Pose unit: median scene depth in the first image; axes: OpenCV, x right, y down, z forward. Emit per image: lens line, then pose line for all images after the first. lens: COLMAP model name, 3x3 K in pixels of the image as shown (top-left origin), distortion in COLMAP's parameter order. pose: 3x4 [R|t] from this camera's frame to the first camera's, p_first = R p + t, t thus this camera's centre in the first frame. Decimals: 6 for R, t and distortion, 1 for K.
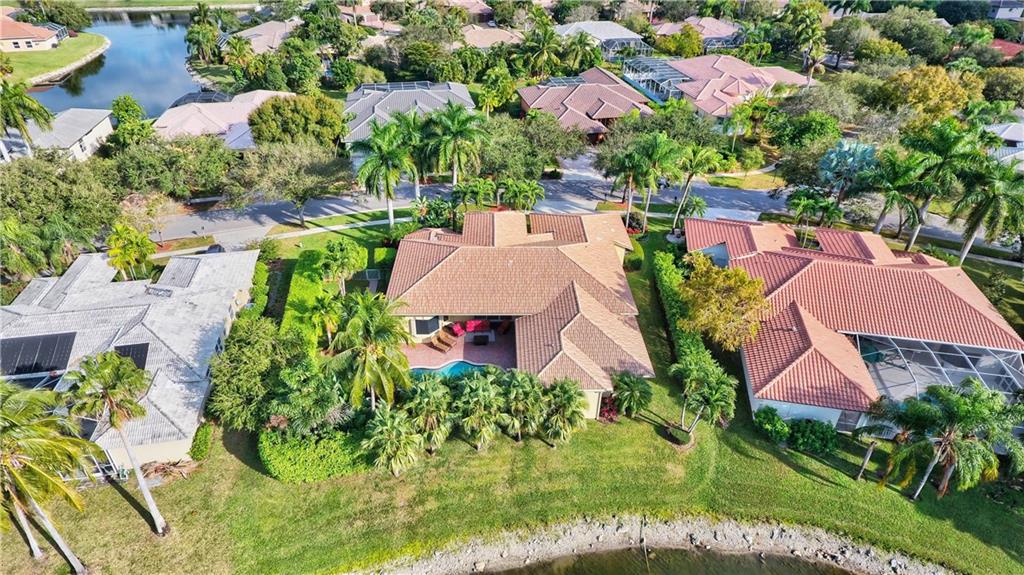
lens RADIAL K [[589.7, 0, 512.0], [0, 589.7, 287.5], [0, 0, 1]] dist [-0.001285, -0.001281]
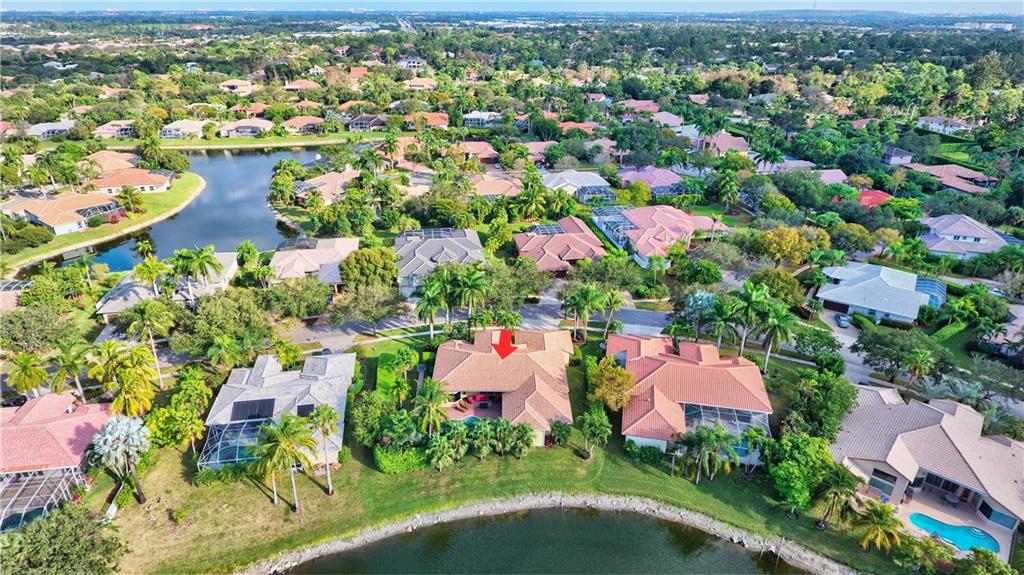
lens RADIAL K [[589.7, 0, 512.0], [0, 589.7, 287.5], [0, 0, 1]] dist [-0.001285, -0.001281]
pose [[0.999905, 0.004816, -0.012925, 0.051824], [-0.006593, 0.989962, -0.141183, -0.013437], [0.012116, 0.141255, 0.989899, -0.780451]]
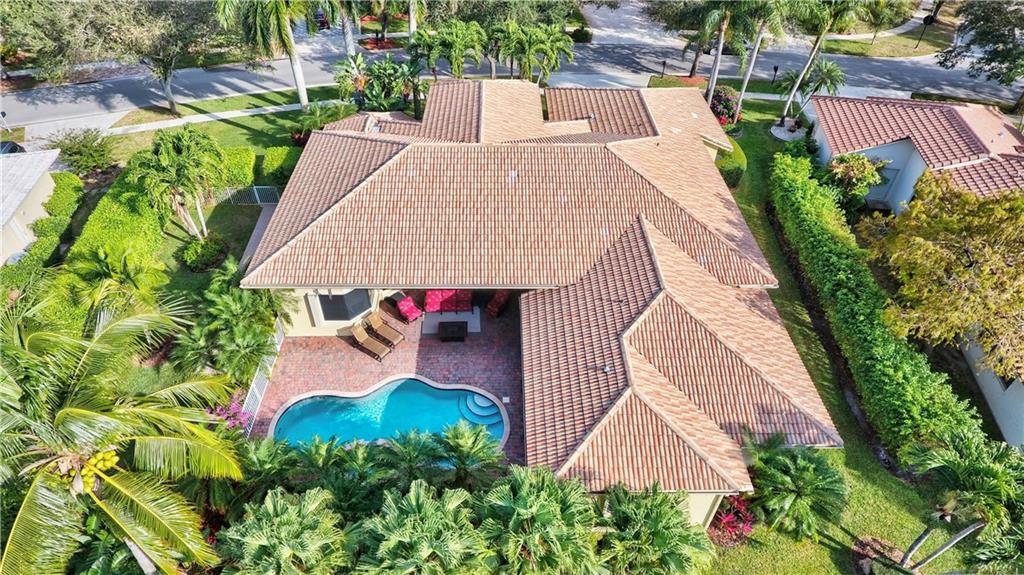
lens RADIAL K [[589.7, 0, 512.0], [0, 589.7, 287.5], [0, 0, 1]] dist [-0.001285, -0.001281]
pose [[0.999982, 0.003308, -0.004952, 0.000690], [-0.002500, 0.987894, 0.155112, -0.025125], [0.005405, -0.155097, 0.987884, 0.471375]]
